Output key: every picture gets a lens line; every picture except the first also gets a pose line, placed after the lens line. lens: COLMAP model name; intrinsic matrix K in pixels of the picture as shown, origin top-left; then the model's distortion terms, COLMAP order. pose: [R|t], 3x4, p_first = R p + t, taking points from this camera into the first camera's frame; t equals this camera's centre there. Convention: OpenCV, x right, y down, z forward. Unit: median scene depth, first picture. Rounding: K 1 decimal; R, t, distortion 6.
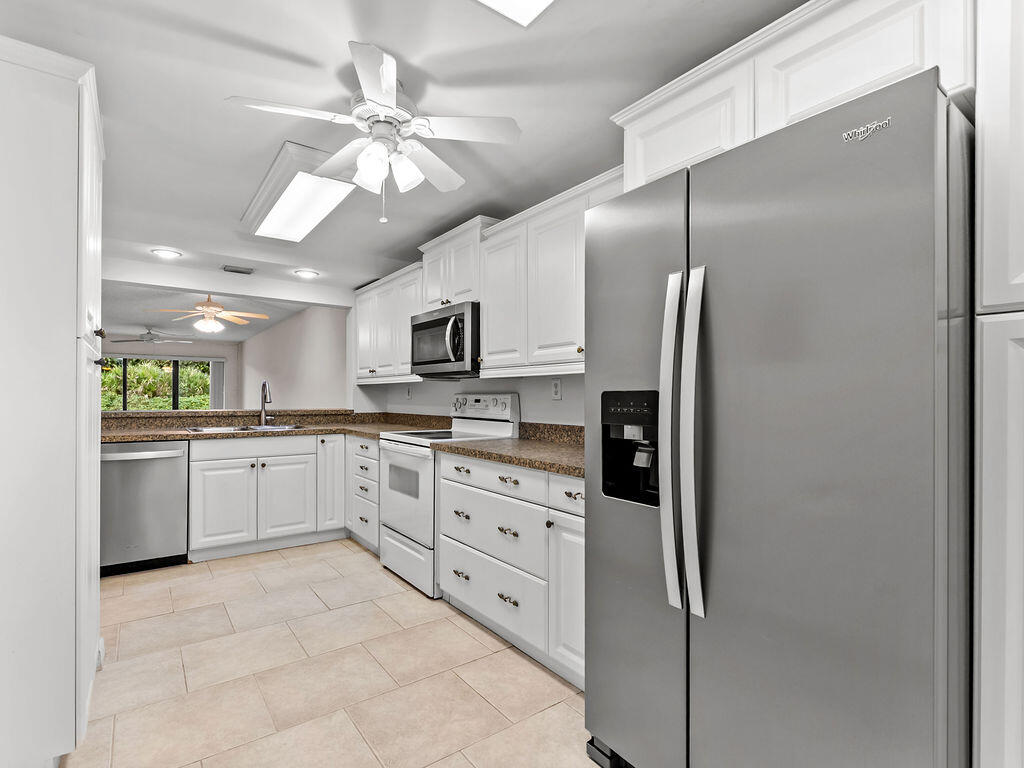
lens RADIAL K [[501.1, 0, 517.3], [0, 501.1, 391.4], [0, 0, 1]] dist [-0.003884, 0.000453]
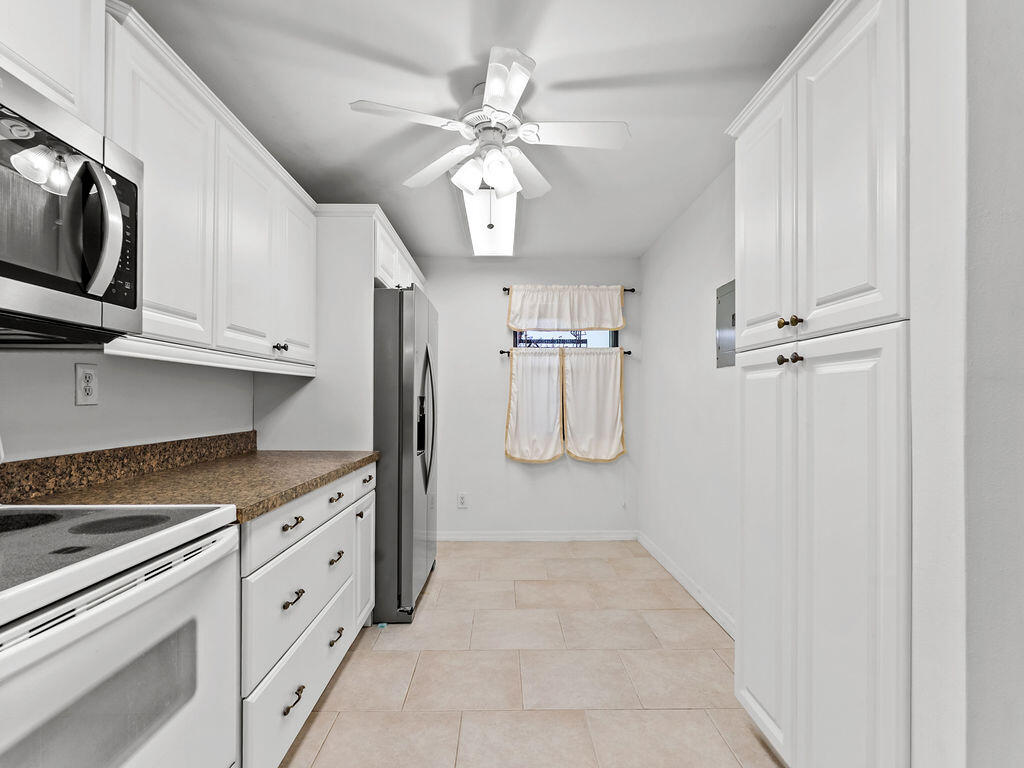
lens RADIAL K [[501.1, 0, 514.4], [0, 501.1, 390.1], [0, 0, 1]] dist [-0.003884, 0.000453]
pose [[-0.807705, -0.000075, 0.589587, -0.922165], [-0.011530, 0.999811, -0.015667, 0.006926], [-0.589474, -0.019452, -0.807553, 1.826604]]
